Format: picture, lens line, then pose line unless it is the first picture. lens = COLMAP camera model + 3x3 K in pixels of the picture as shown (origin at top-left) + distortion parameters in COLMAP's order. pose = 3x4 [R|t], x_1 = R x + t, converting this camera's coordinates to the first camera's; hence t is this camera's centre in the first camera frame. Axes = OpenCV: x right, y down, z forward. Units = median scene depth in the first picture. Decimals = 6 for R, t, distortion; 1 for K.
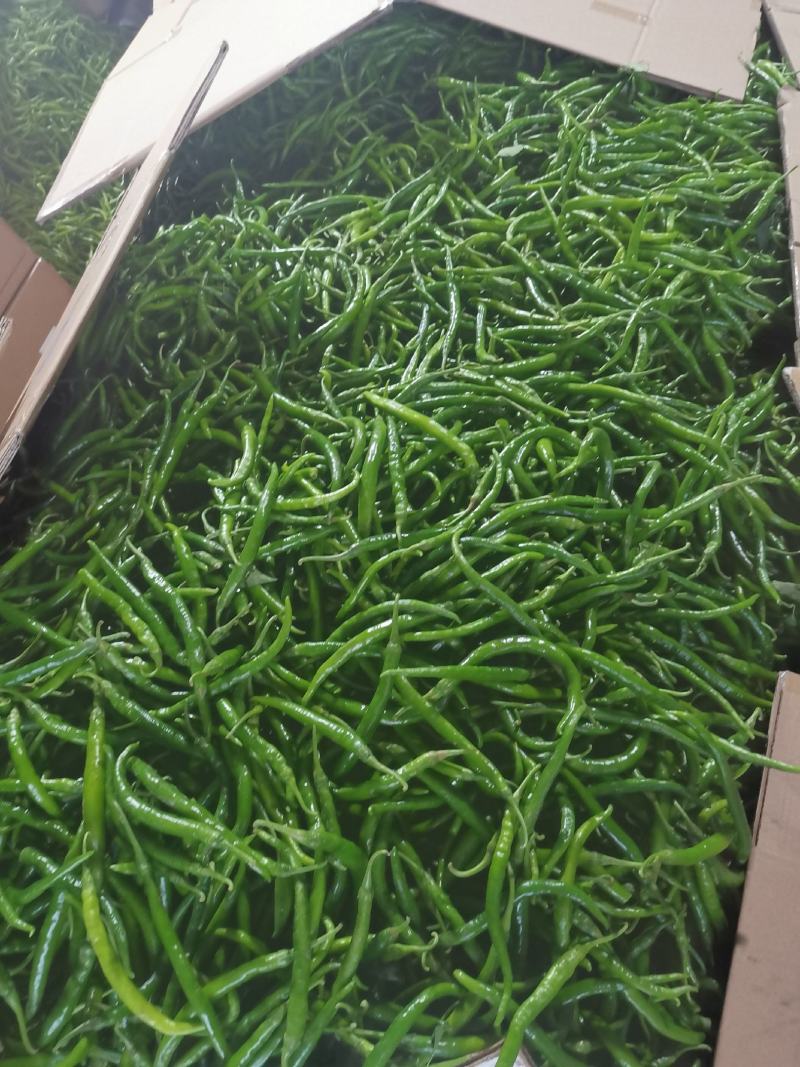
lens RADIAL K [[735.3, 0, 400.0], [0, 735.3, 533.5], [0, 0, 1]] dist [0.031028, -0.000752]
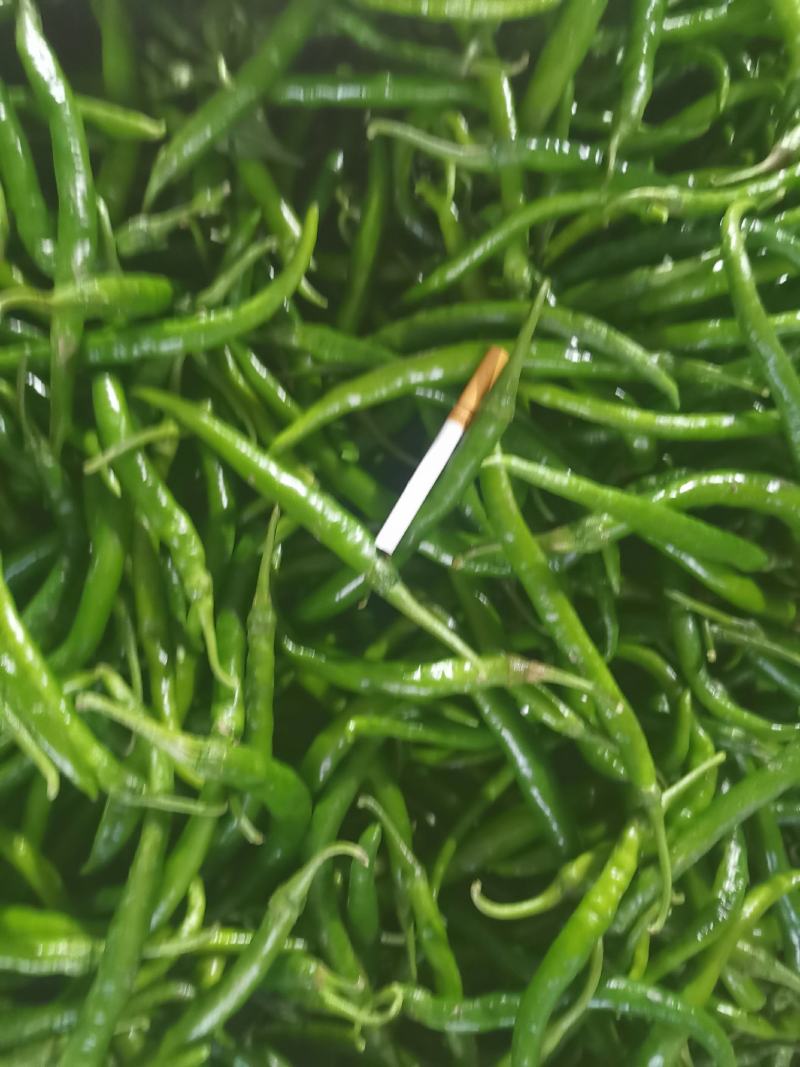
lens RADIAL K [[735.3, 0, 400.0], [0, 735.3, 533.5], [0, 0, 1]] dist [0.031028, -0.000752]
pose [[0.936357, 0.338606, 0.092636, -0.084556], [-0.349966, 0.879665, 0.322045, 0.100892], [0.027558, -0.333968, 0.942181, 0.548592]]
